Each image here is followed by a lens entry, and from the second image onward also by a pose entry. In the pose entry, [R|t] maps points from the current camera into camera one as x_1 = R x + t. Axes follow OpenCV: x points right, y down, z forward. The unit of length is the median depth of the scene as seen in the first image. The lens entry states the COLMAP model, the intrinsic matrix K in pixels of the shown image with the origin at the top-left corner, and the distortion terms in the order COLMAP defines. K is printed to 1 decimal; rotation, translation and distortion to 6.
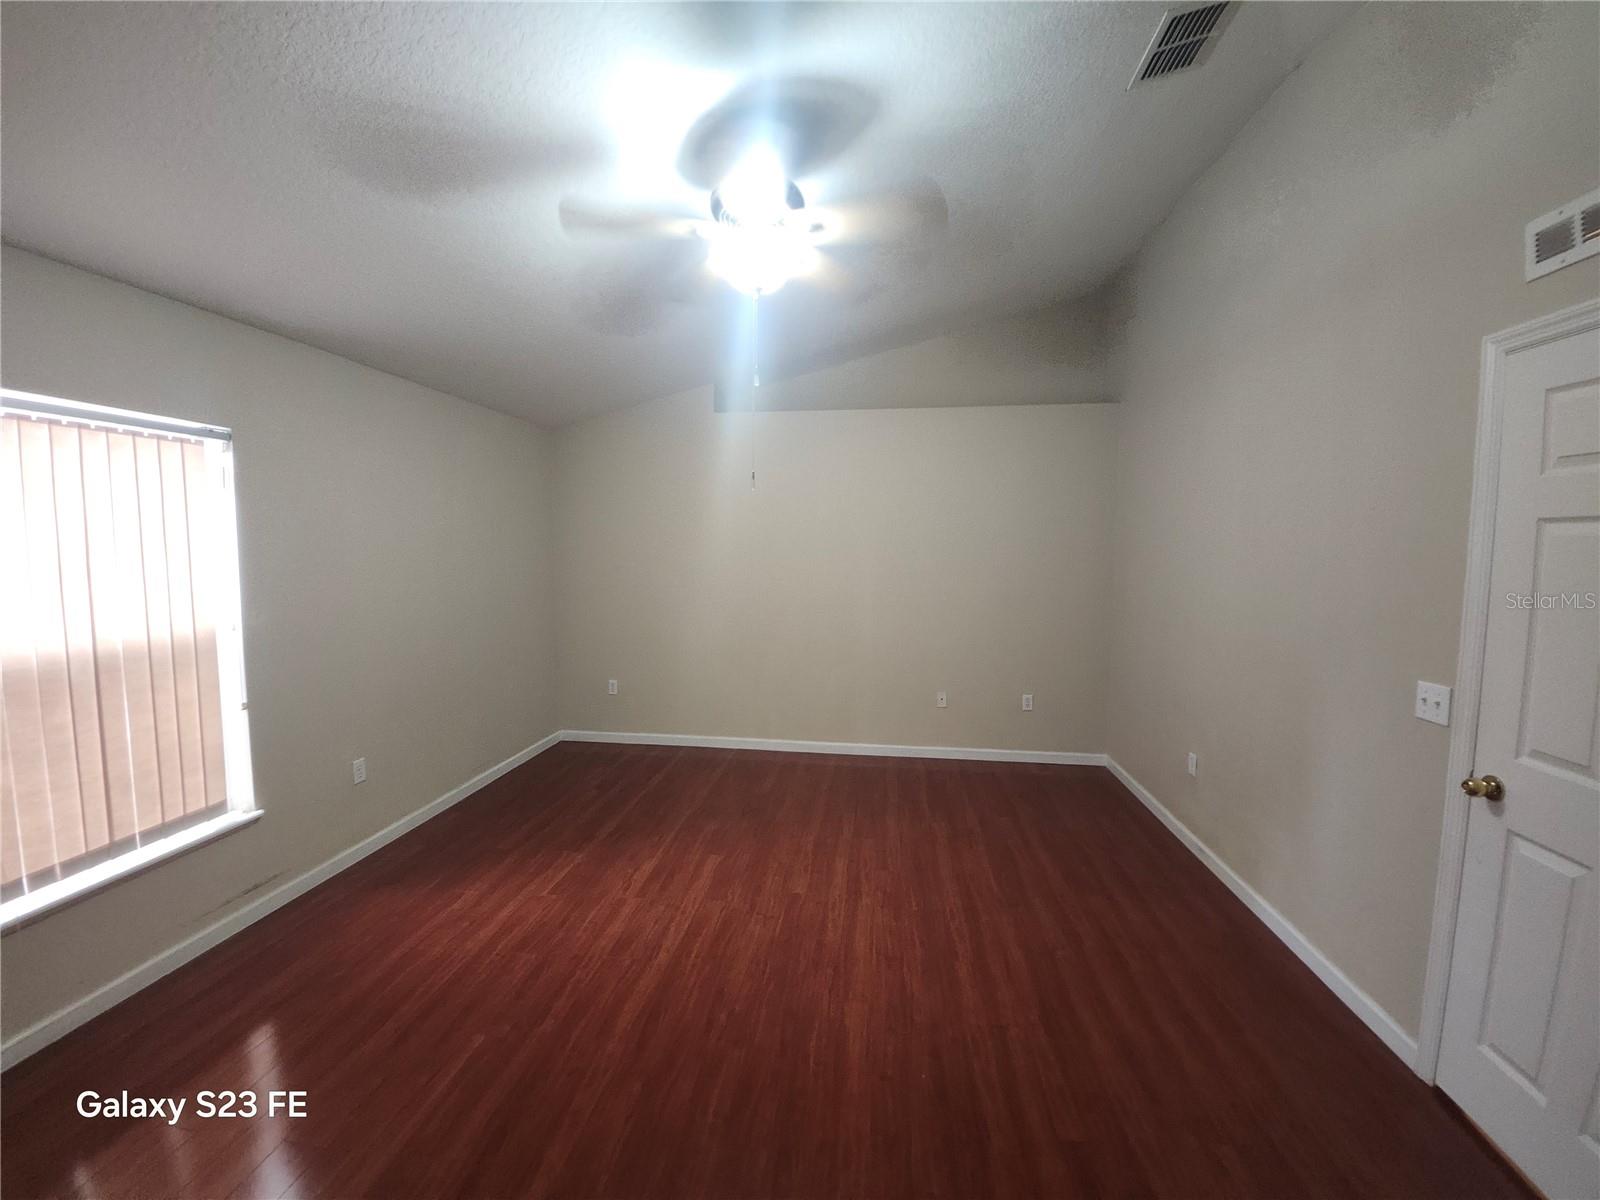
lens RADIAL K [[636.6, 0, 803.0], [0, 636.6, 597.7], [0, 0, 1]] dist [-0.005693, -0.003843]
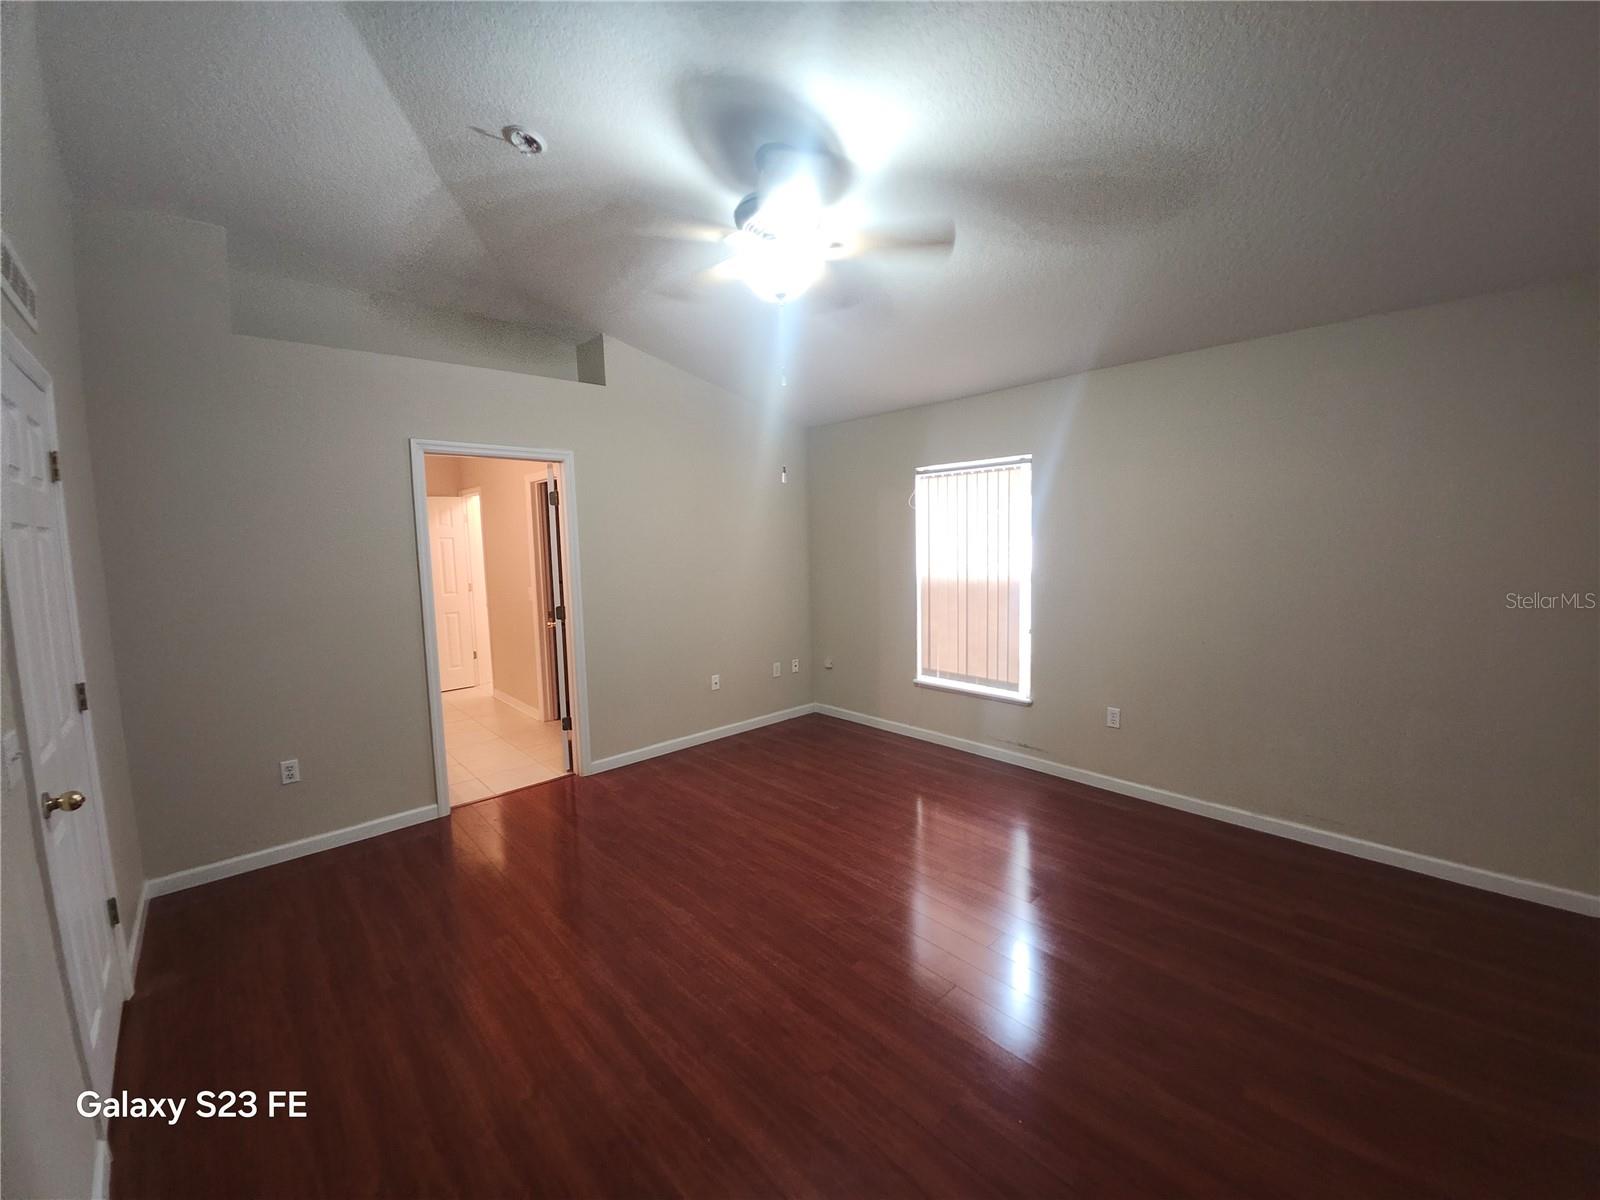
lens RADIAL K [[636.6, 0, 798.8], [0, 636.6, 594.0], [0, 0, 1]] dist [-0.005693, -0.003843]
pose [[-0.650012, 0.078805, -0.755827, 0.698452], [-0.039164, 0.989813, 0.136882, -0.116948], [0.758914, 0.118576, -0.640304, 1.618118]]
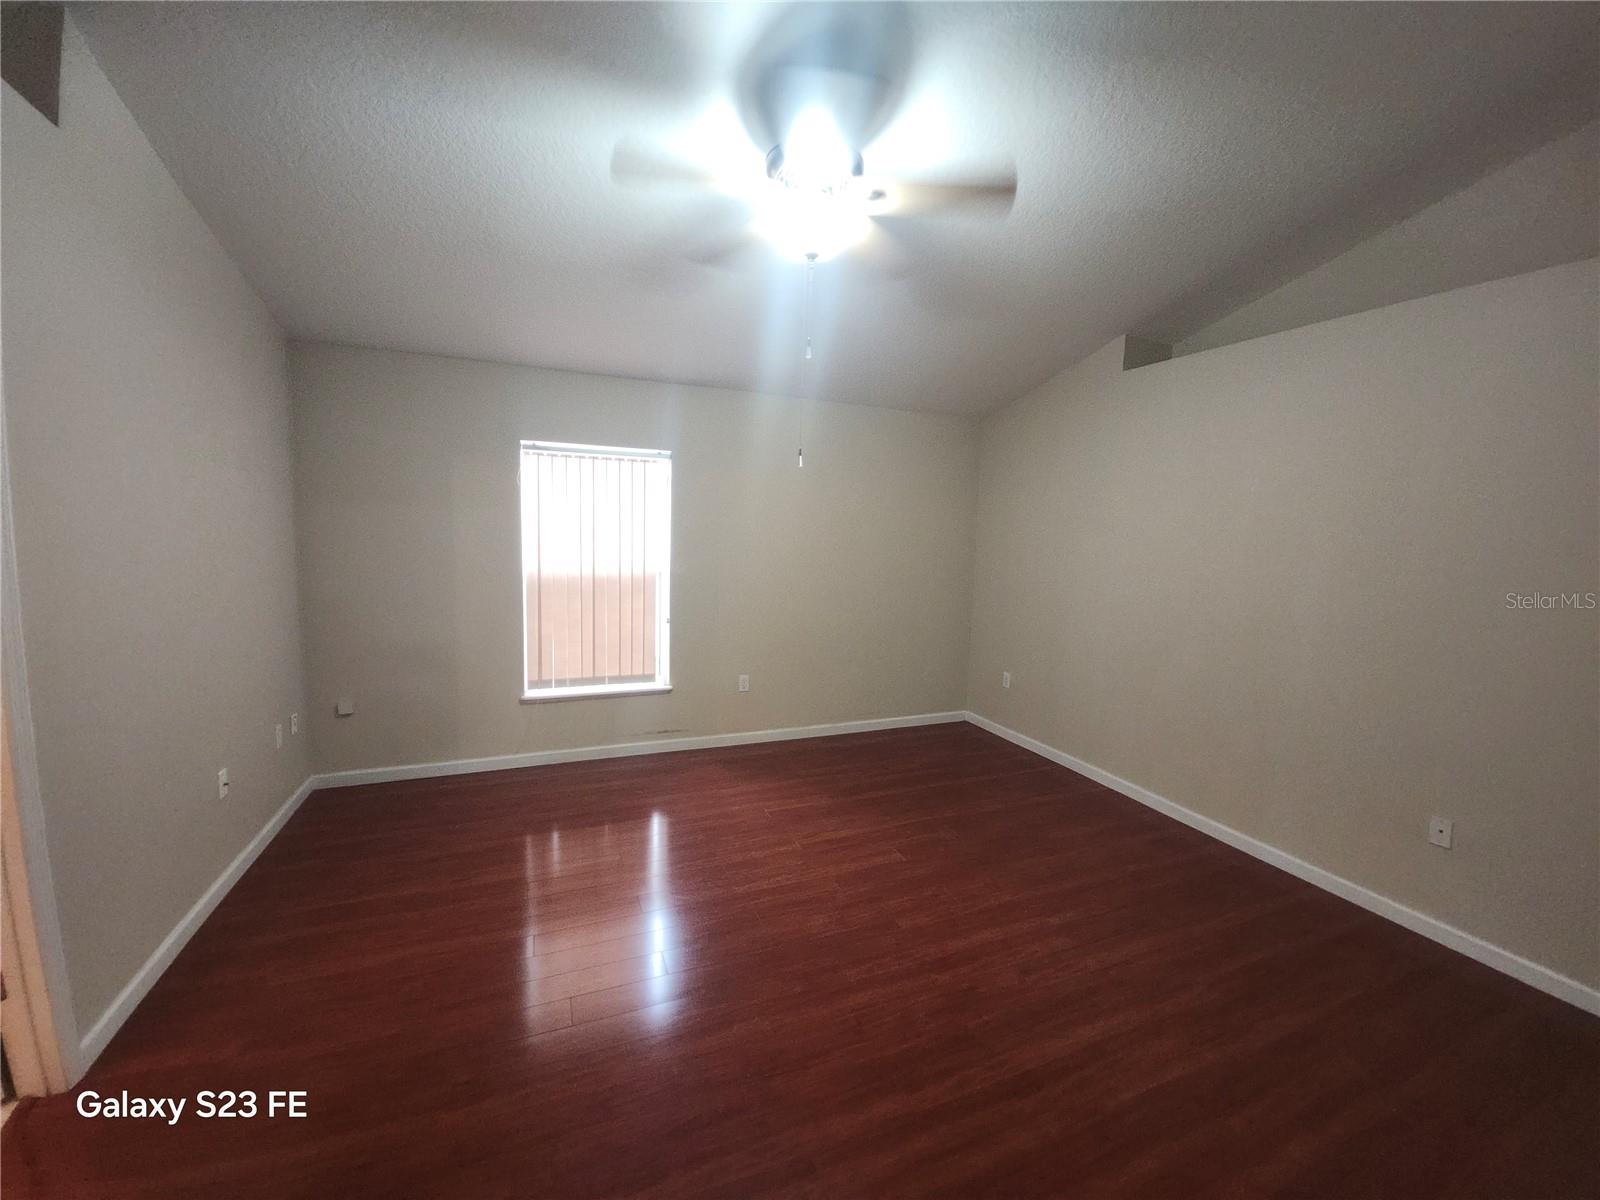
lens RADIAL K [[636.6, 0, 802.4], [0, 636.6, 600.2], [0, 0, 1]] dist [-0.005693, -0.003843]
pose [[0.491975, 0.109895, -0.863646, 0.732390], [-0.098858, 0.992637, 0.069994, -0.033023], [0.864979, 0.050943, 0.499216, 0.489220]]
